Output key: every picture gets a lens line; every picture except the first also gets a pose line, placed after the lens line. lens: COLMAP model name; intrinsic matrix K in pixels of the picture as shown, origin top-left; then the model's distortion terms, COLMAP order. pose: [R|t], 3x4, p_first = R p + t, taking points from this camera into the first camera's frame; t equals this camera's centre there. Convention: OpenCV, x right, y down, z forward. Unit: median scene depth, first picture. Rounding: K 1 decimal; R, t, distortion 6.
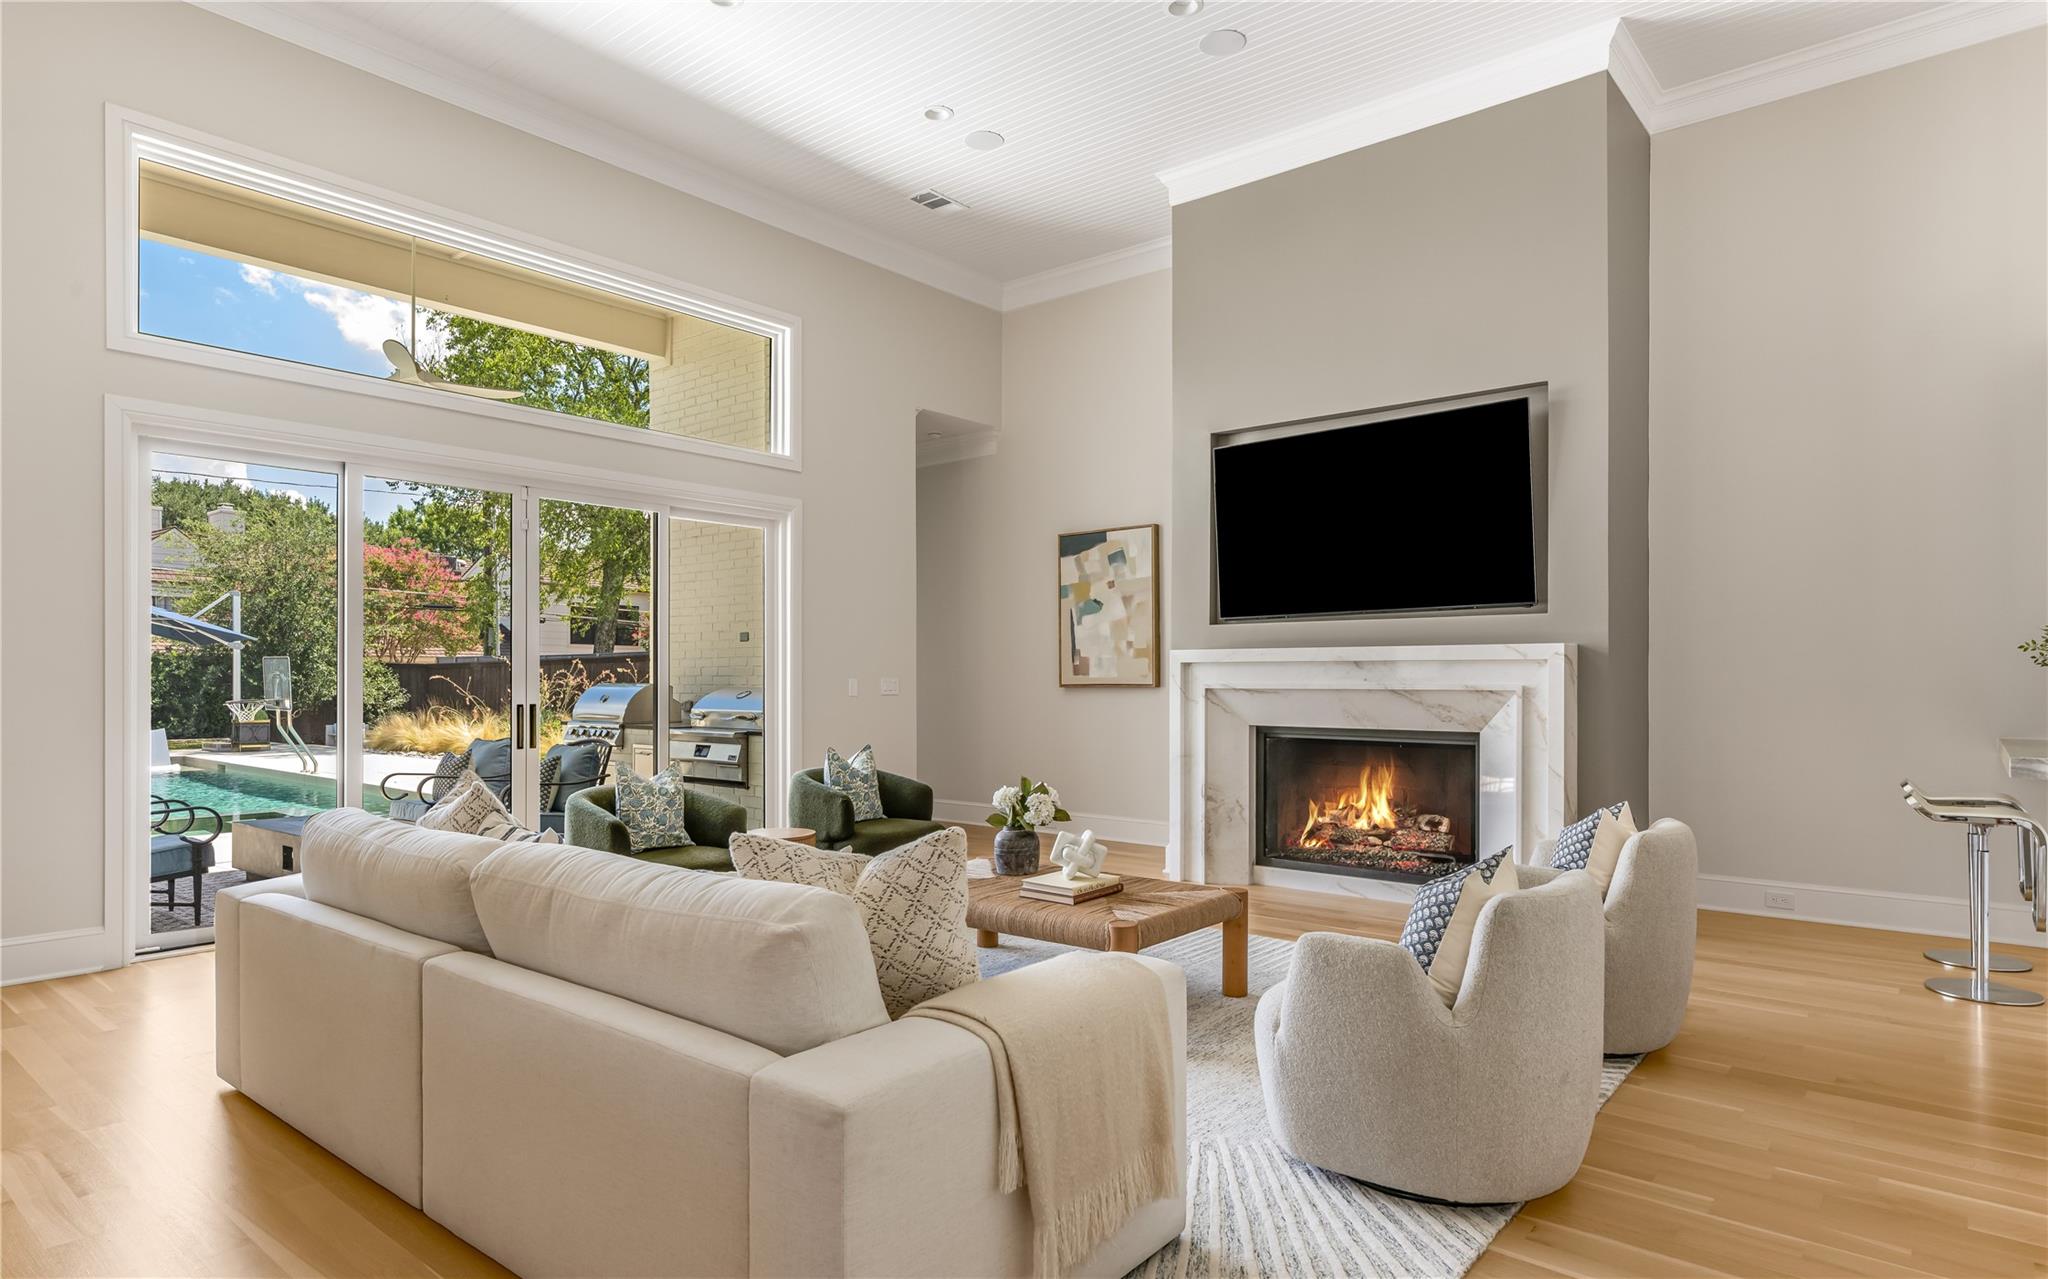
lens RADIAL K [[1099.0, 0, 977.7], [0, 1099.0, 698.9], [0, 0, 1]] dist [-0.021660, 0.000302]
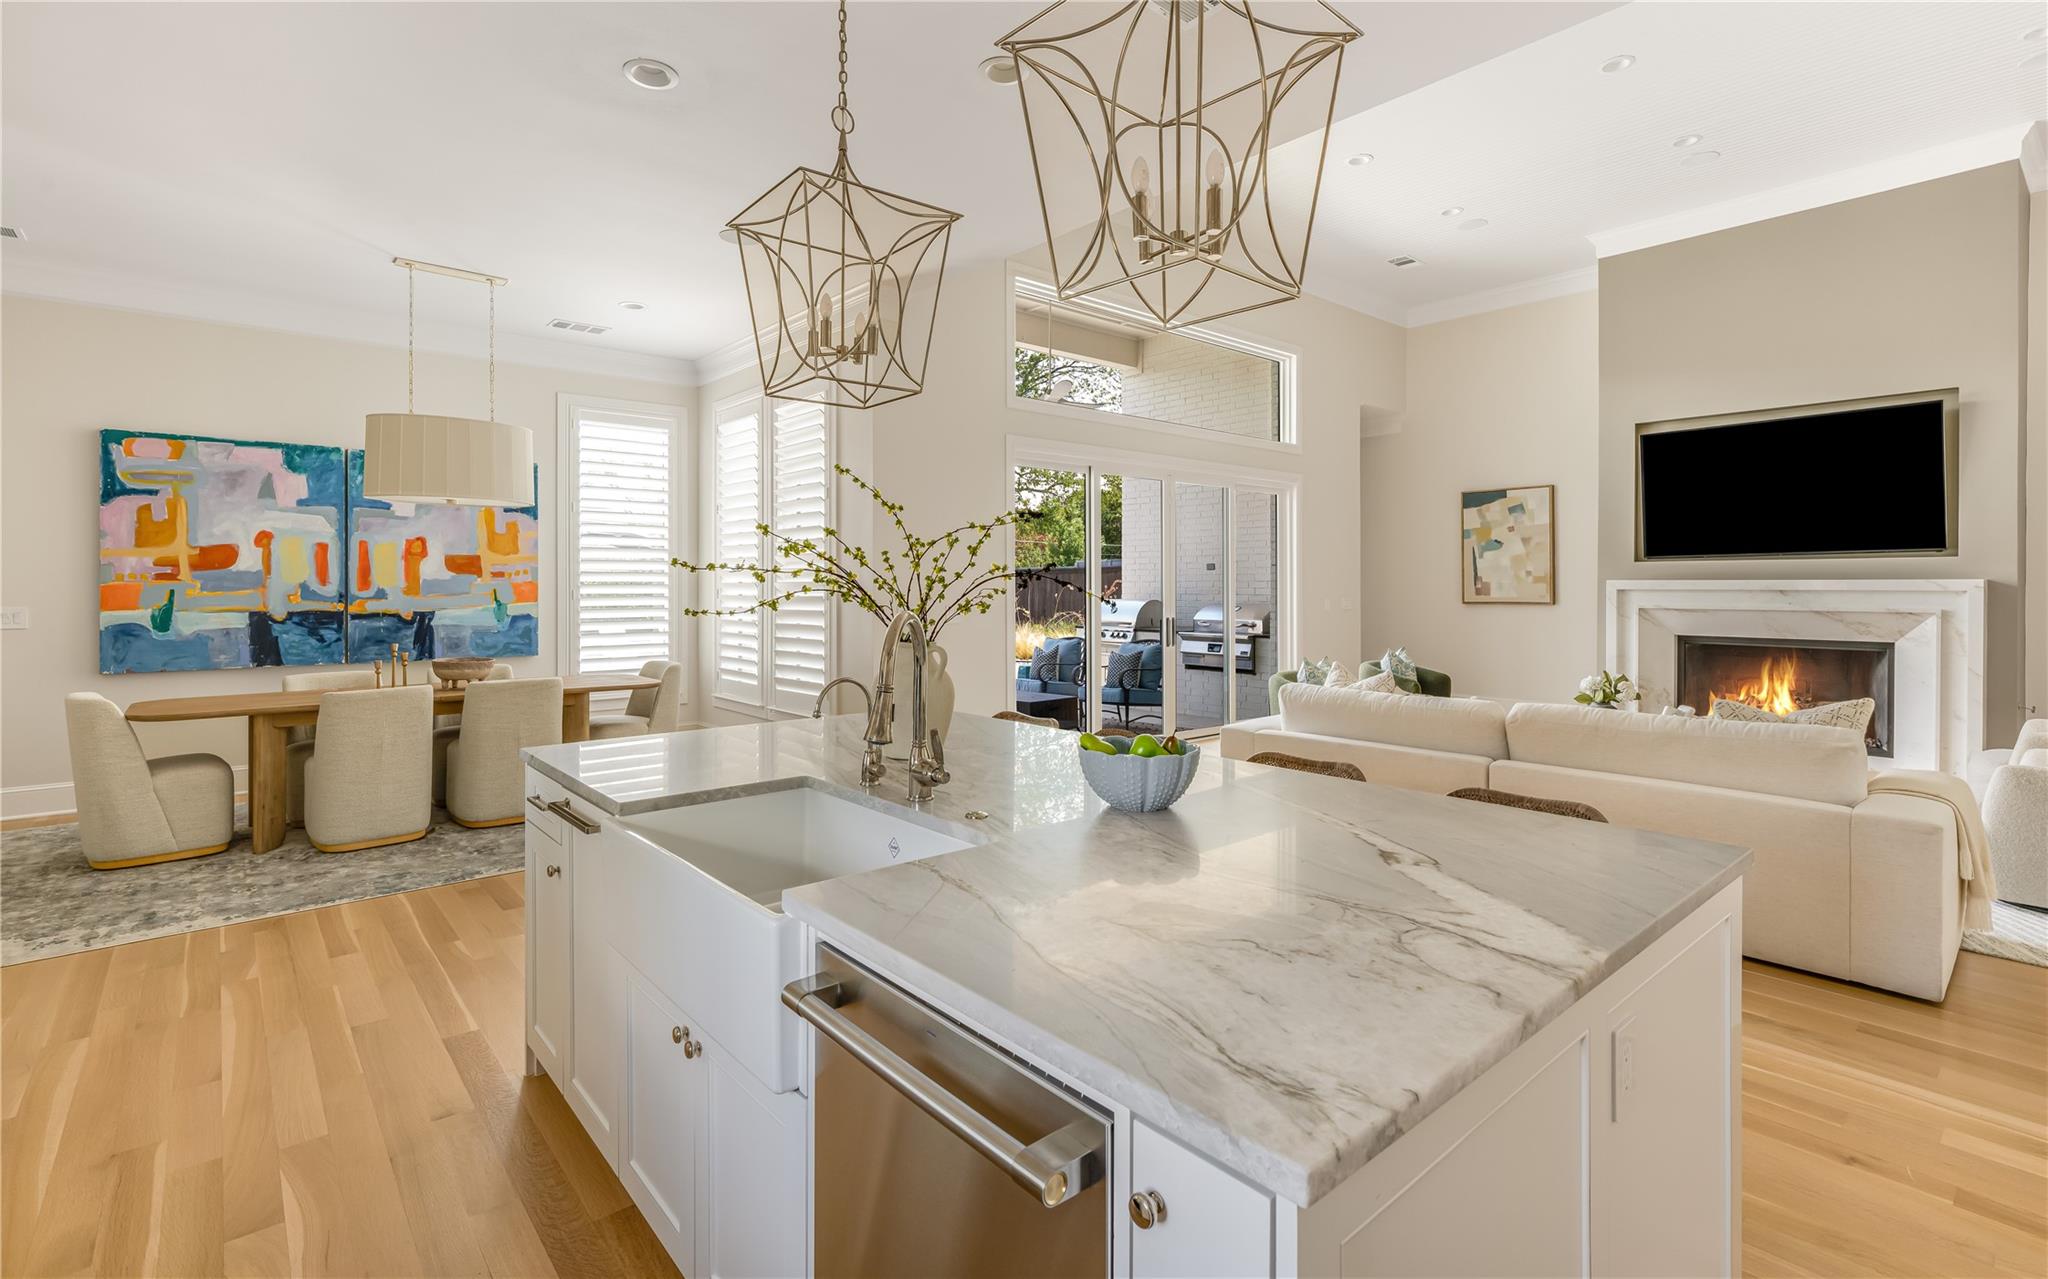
lens RADIAL K [[897.9, 0, 1036.3], [0, 897.9, 591.5], [0, 0, 1]] dist [0.003253, 0.000218]
pose [[0.989029, 0.001202, -0.147720, -0.343918], [-0.003190, 0.999907, -0.013222, -0.011742], [0.147690, 0.013548, 0.988941, -0.217381]]
